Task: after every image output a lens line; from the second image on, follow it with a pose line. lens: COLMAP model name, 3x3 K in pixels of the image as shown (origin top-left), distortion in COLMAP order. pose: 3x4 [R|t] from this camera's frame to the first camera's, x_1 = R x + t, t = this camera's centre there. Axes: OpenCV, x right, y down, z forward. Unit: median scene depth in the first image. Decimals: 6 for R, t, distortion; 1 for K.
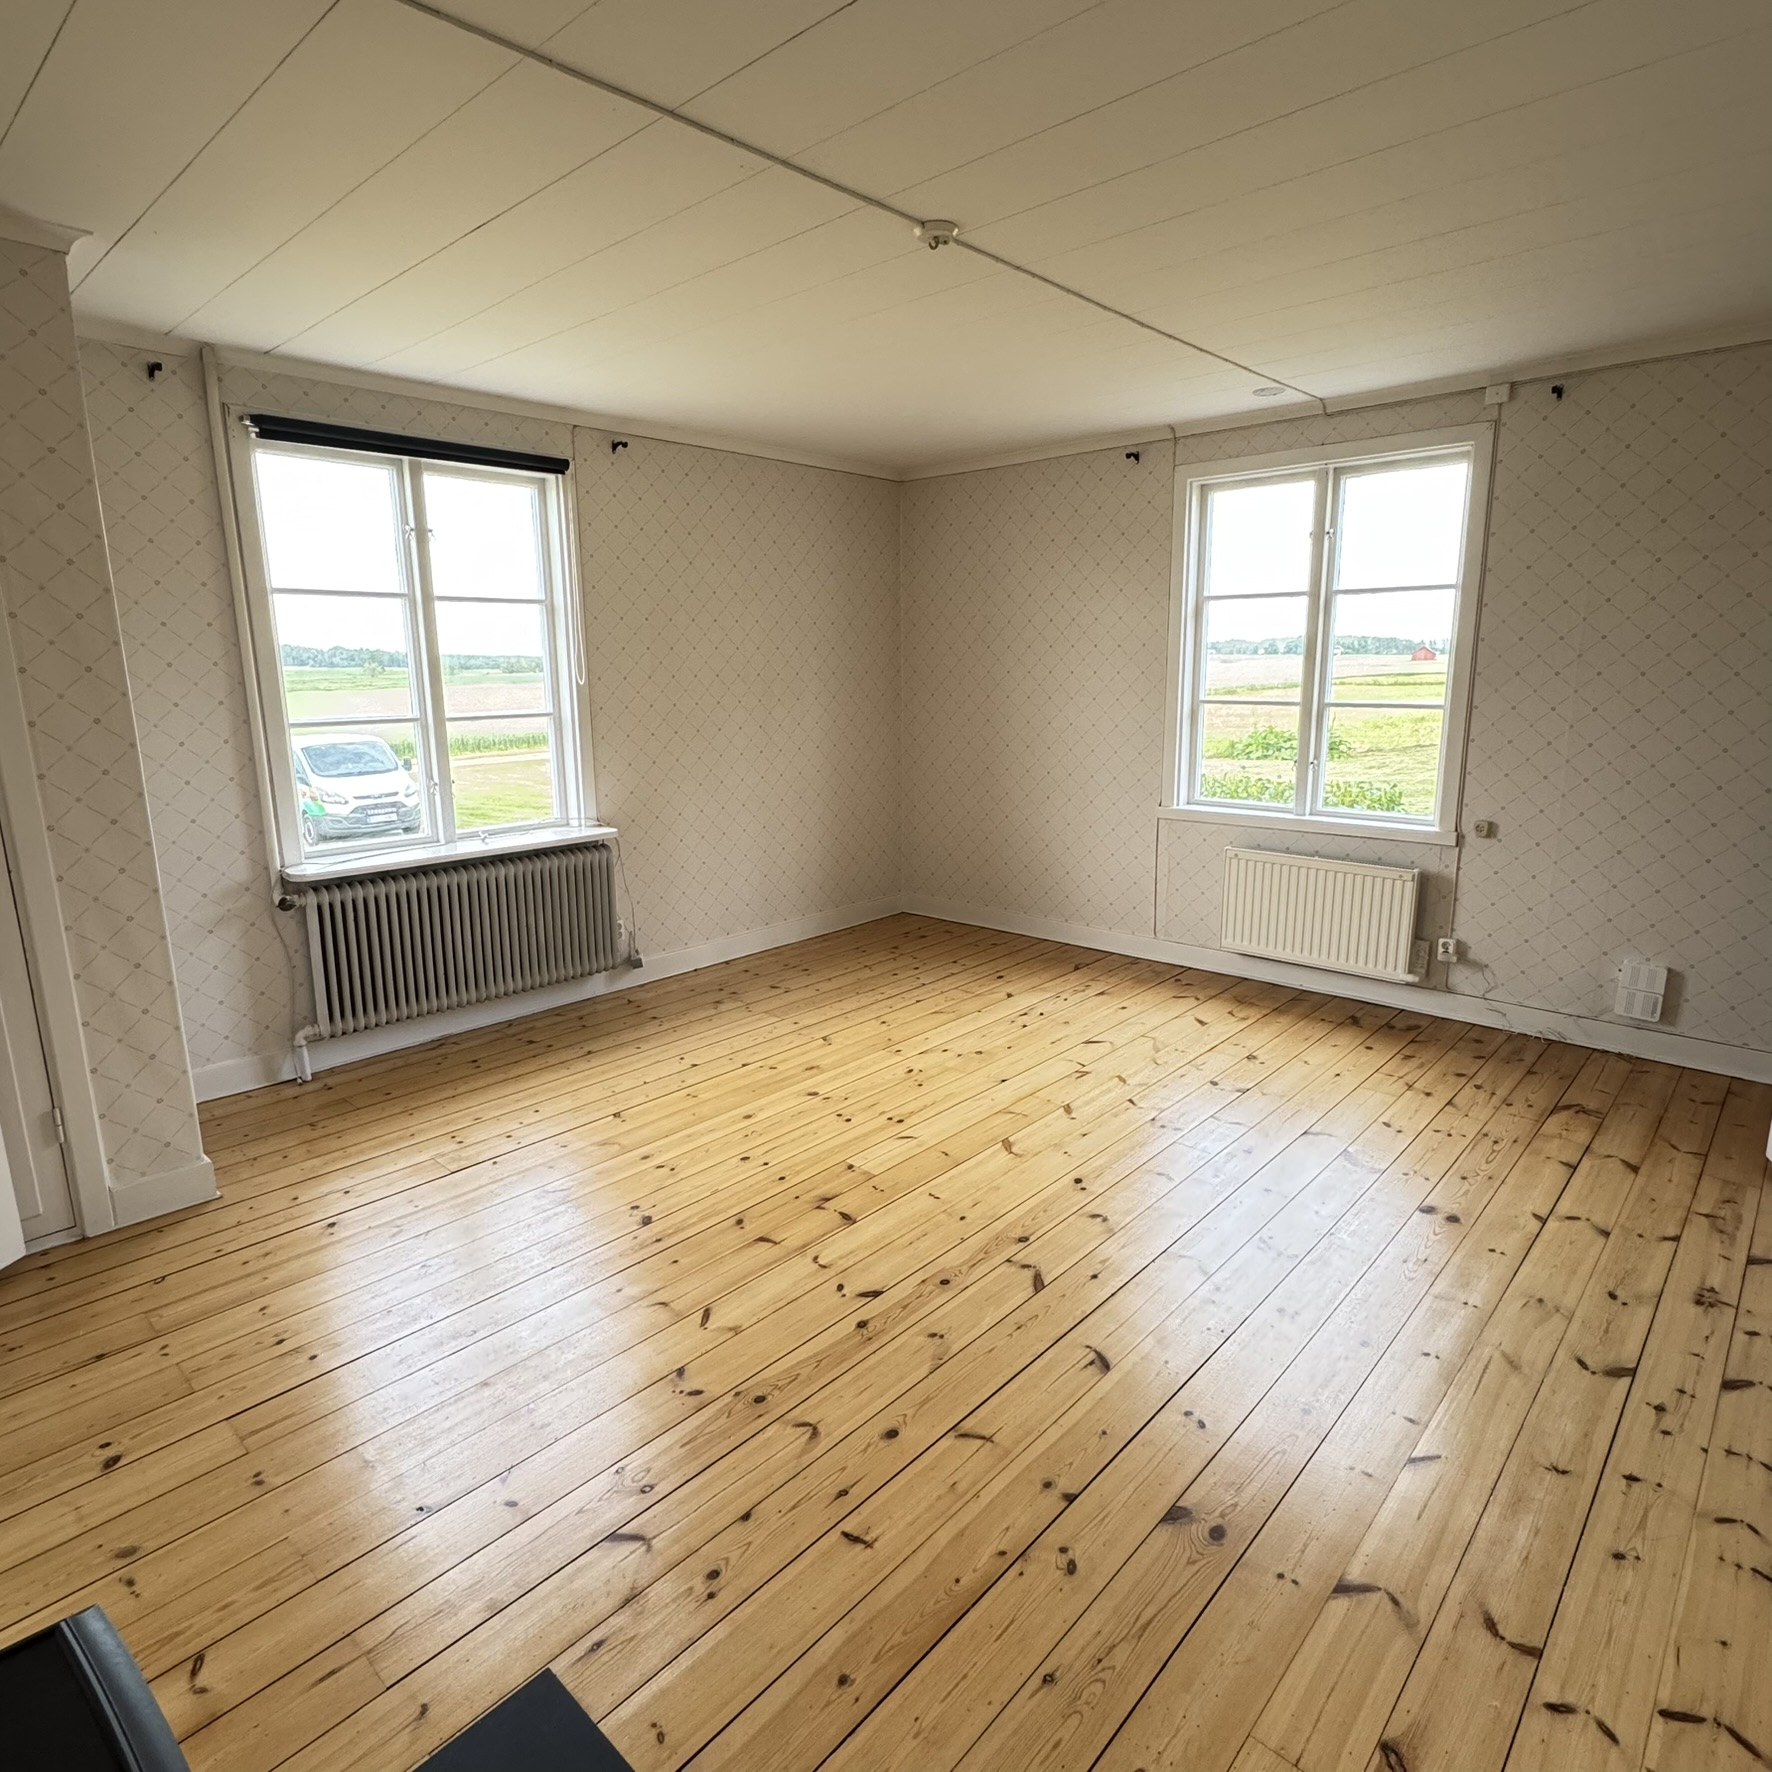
lens RADIAL K [[1054.5, 0, 885.8], [0, 1054.5, 880.4], [0, 0, 1]] dist [-0.000947, 0.000202]
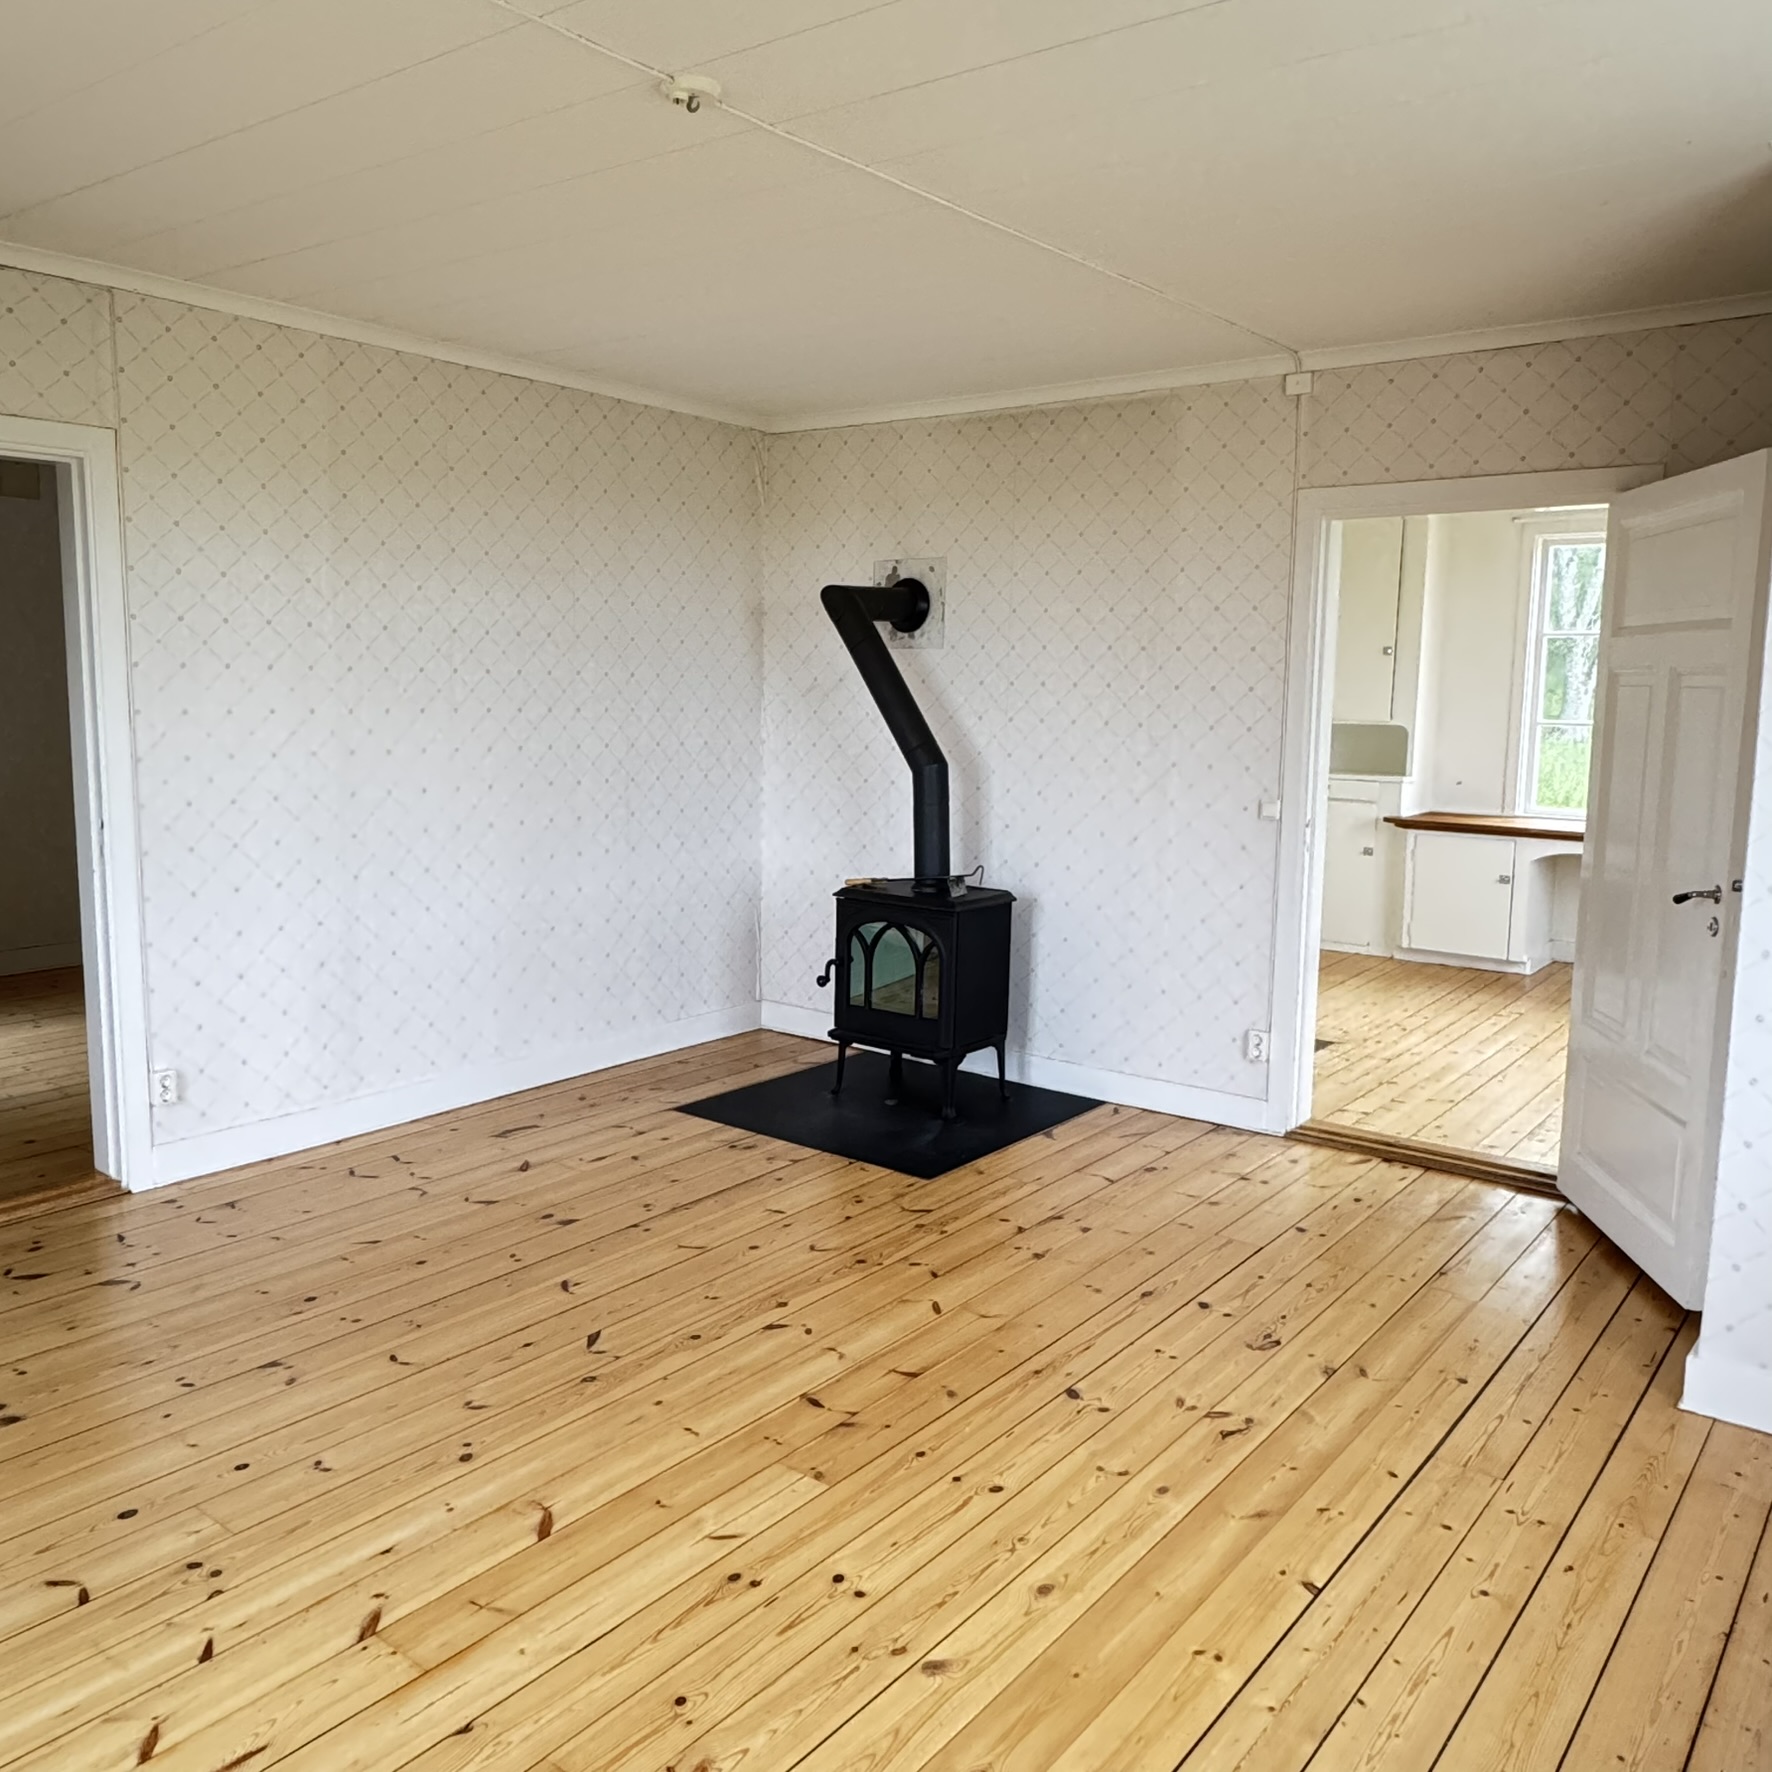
lens RADIAL K [[1498.8, 0, 885.7], [0, 1498.8, 884.0], [0, 0, 1]] dist [0.000867, -0.000945]
pose [[-0.995942, 0.004782, -0.089873, 0.005515], [-0.025936, 0.940975, 0.337480, -0.392912], [0.086182, 0.338441, -0.937033, 1.884662]]
